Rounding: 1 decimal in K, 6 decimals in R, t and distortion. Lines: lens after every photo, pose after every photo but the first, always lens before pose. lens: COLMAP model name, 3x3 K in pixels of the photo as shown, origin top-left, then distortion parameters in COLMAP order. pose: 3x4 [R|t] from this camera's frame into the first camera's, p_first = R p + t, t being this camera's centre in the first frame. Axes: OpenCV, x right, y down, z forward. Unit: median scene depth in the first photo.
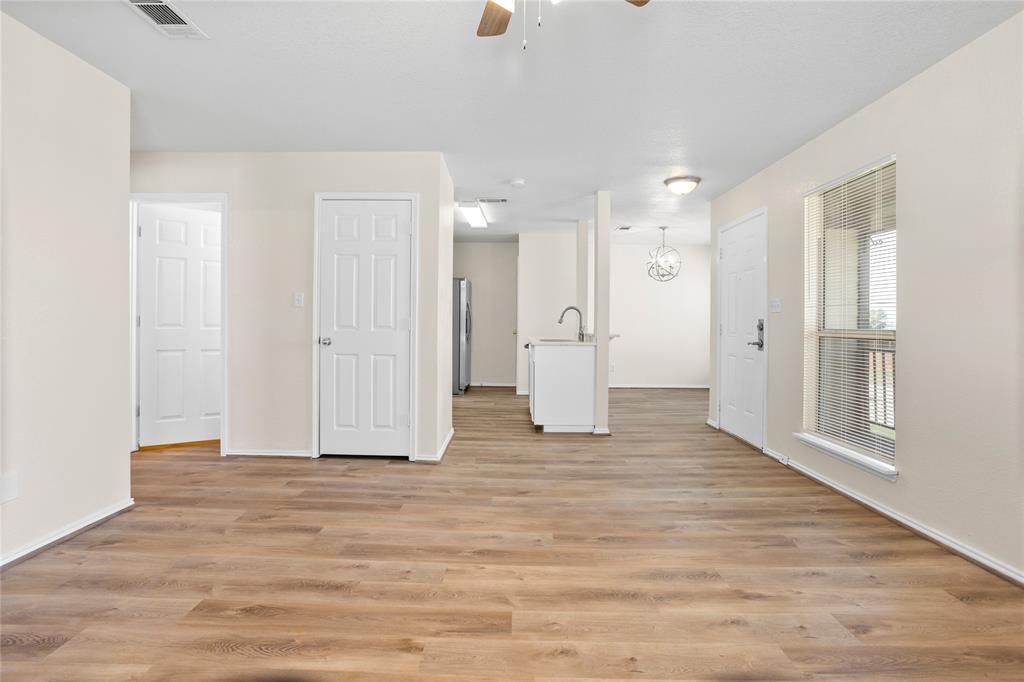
lens RADIAL K [[508.7, 0, 511.3], [0, 508.7, 321.7], [0, 0, 1]] dist [-0.054085, 0.031847]
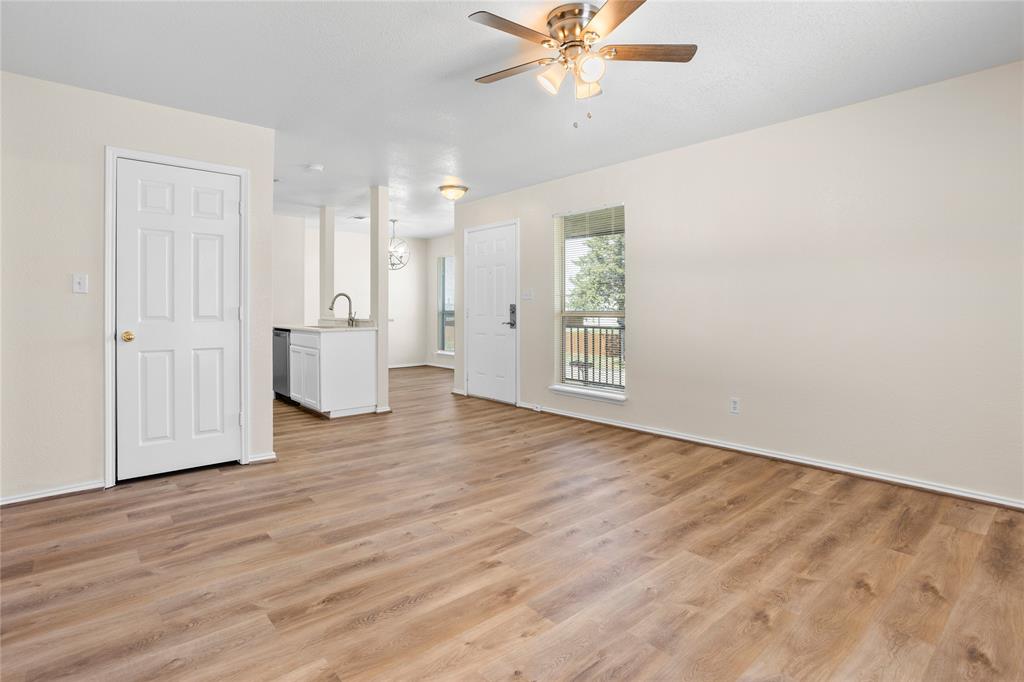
lens RADIAL K [[530.8, 0, 510.8], [0, 530.8, 307.9], [0, 0, 1]] dist [-0.054354, 0.033428]
pose [[0.734426, -0.010839, 0.678602, -0.500557], [0.008088, 0.999941, 0.007218, -0.007369], [-0.678640, 0.000187, 0.734471, -0.010808]]
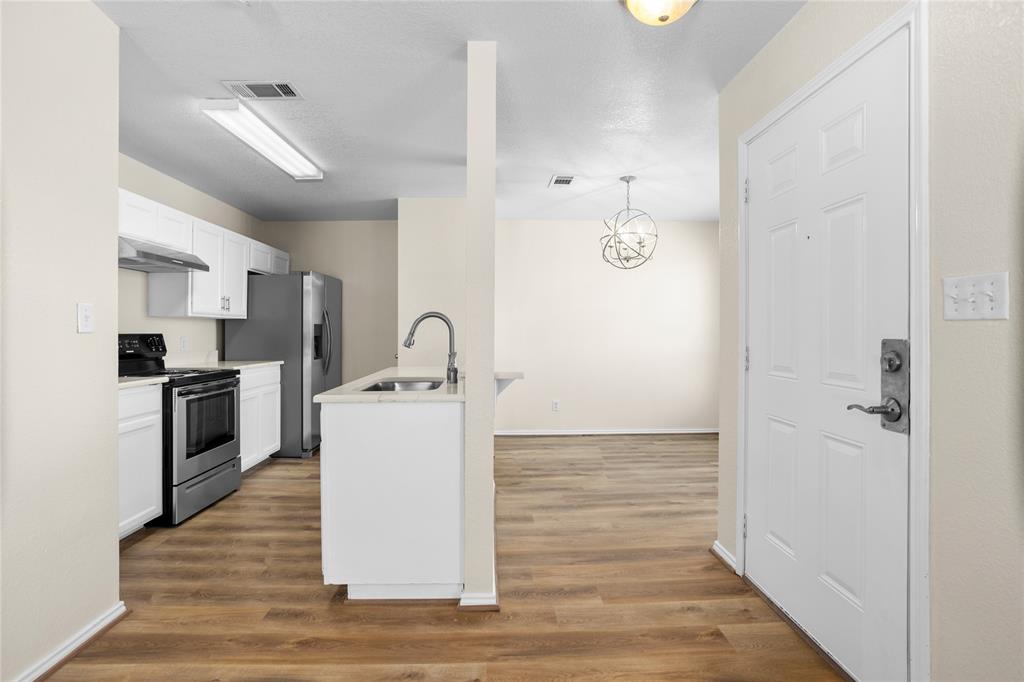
lens RADIAL K [[481.2, 0, 508.0], [0, 481.2, 336.3], [0, 0, 1]] dist [-0.045879, 0.000134]
pose [[0.999628, -0.008293, 0.025976, 0.254256], [0.008119, 0.999944, 0.006788, -0.013079], [-0.026031, -0.006575, 0.999640, 0.779837]]
